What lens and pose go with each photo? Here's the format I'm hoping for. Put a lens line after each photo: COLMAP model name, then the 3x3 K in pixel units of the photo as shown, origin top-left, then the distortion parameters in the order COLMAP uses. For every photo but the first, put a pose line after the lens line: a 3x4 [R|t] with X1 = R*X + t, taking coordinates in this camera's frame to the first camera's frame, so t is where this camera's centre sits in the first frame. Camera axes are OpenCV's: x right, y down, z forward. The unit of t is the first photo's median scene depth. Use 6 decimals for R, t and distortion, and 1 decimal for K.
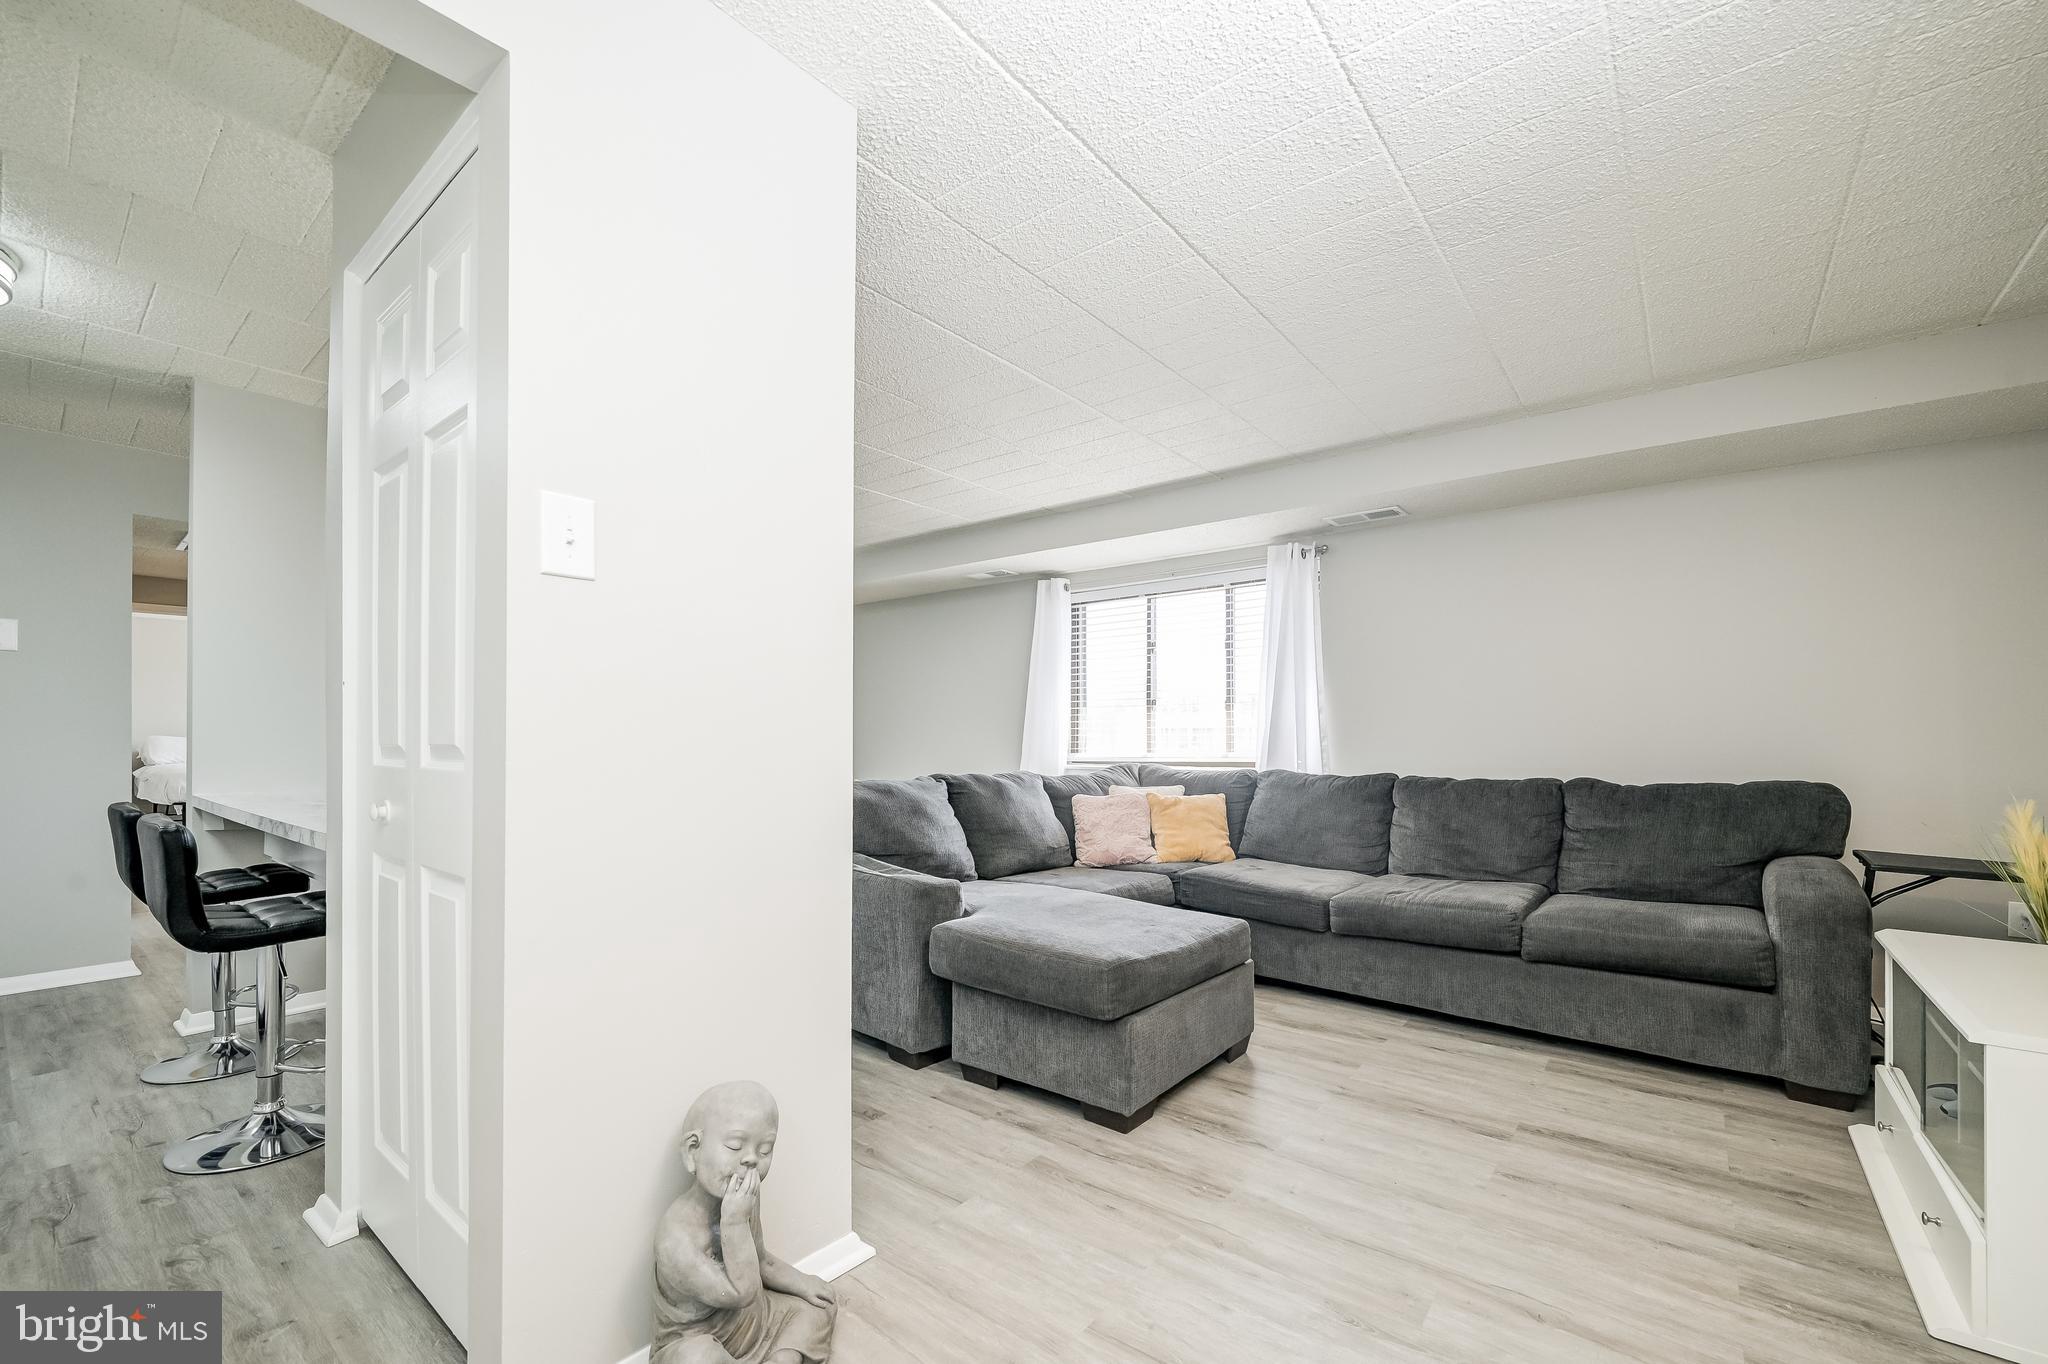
lens RADIAL K [[835.5, 0, 1024.3], [0, 835.5, 732.1], [0, 0, 1]] dist [0.000763, -0.000010]
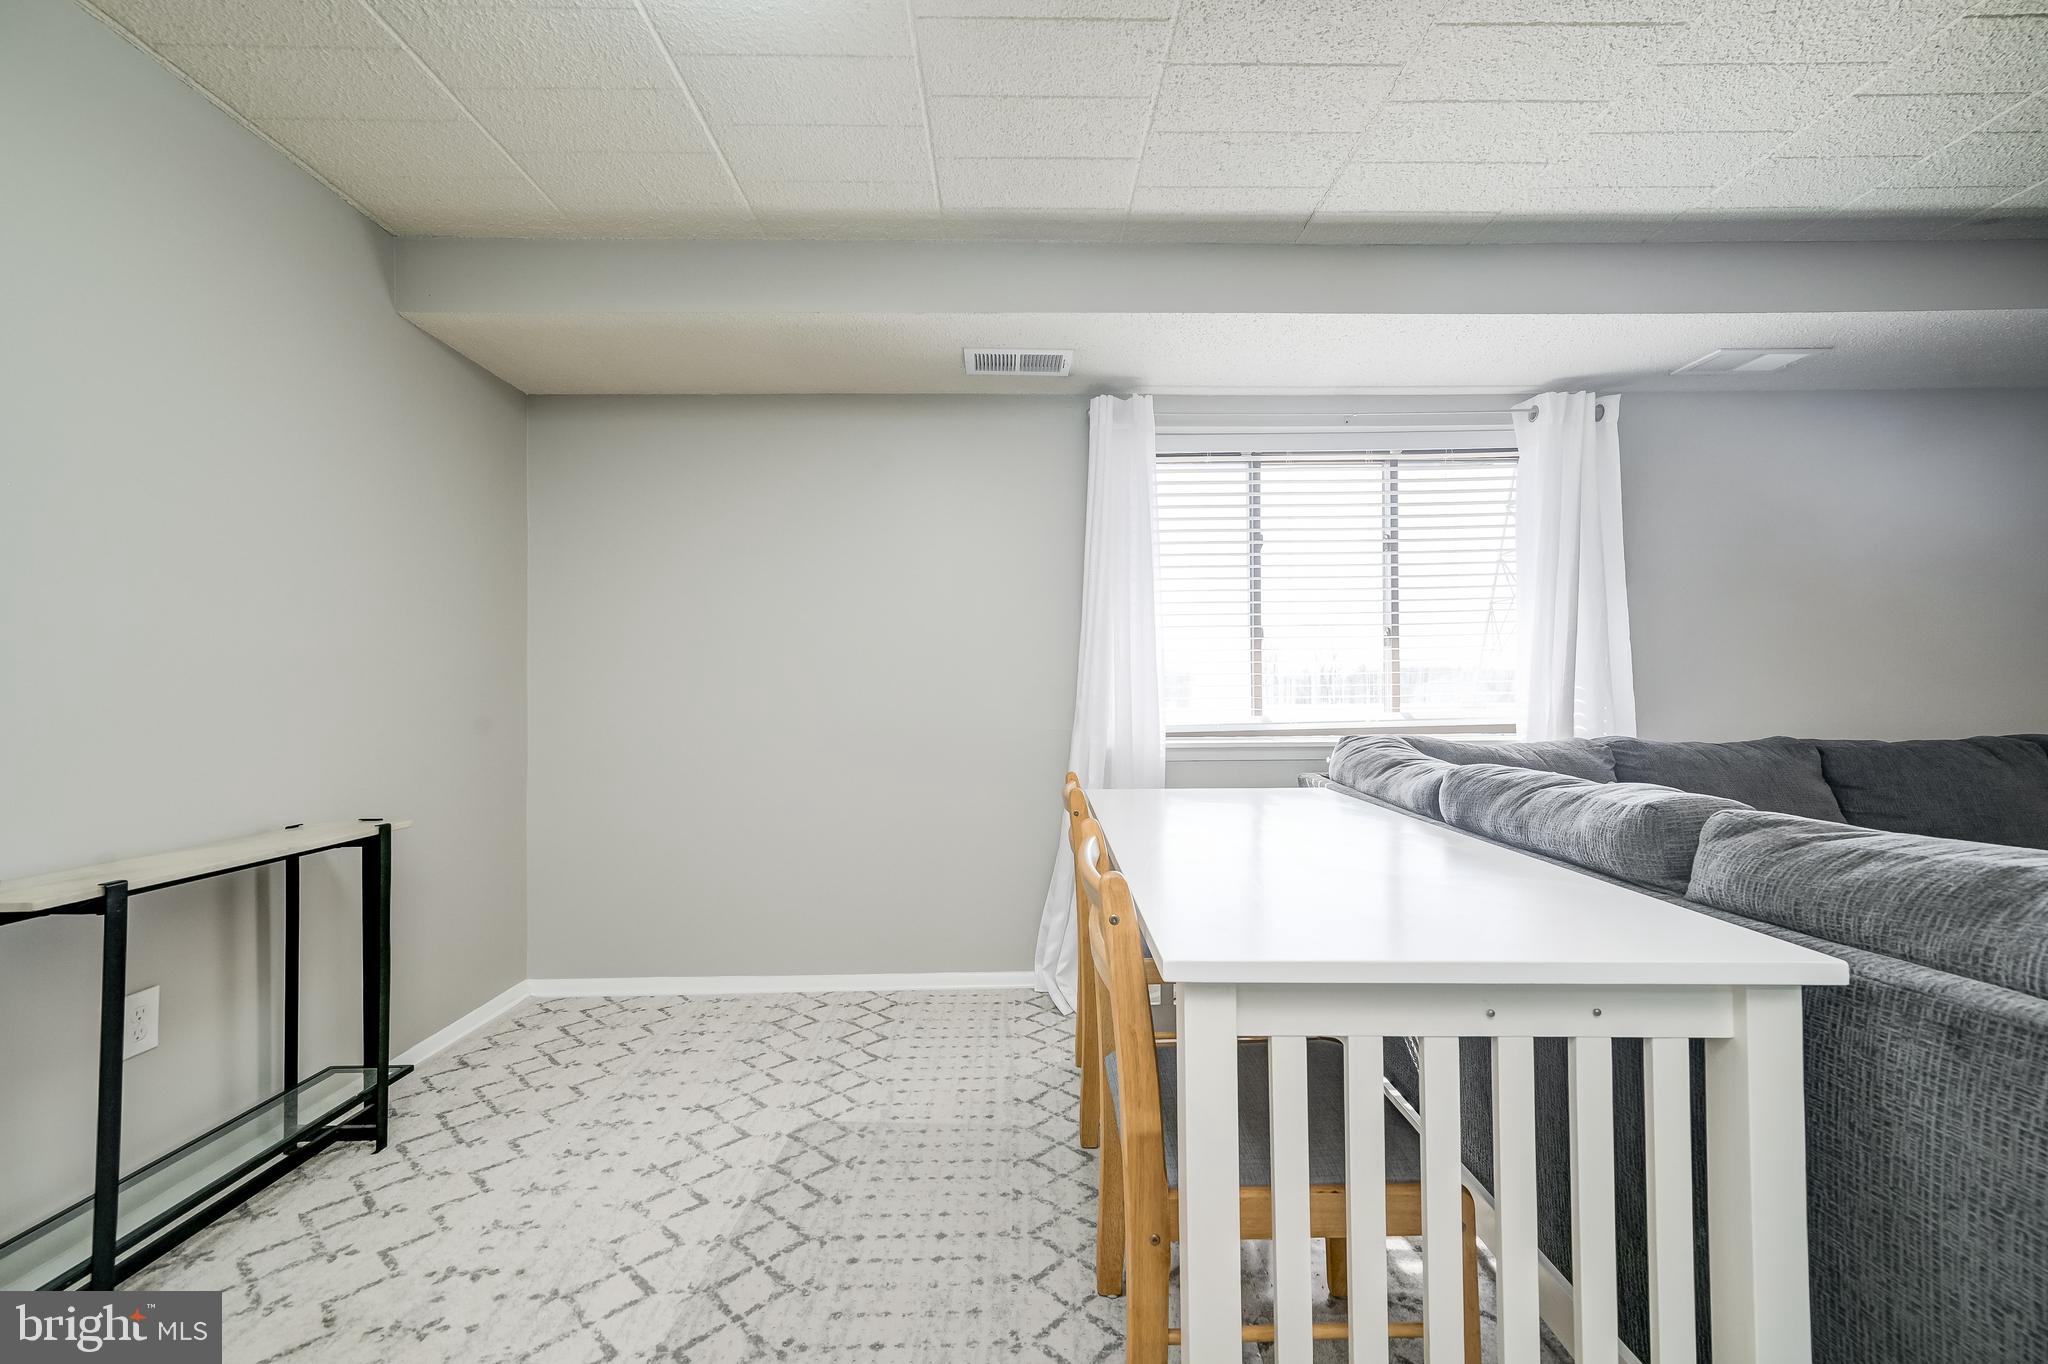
lens RADIAL K [[793.4, 0, 1028.9], [0, 793.4, 690.9], [0, 0, 1]] dist [0.001749, 0.000077]
pose [[0.773261, -0.002153, 0.634084, -0.350589], [0.002941, 0.999996, -0.000191, 0.006741], [-0.634081, 0.002012, 0.773264, 0.655420]]
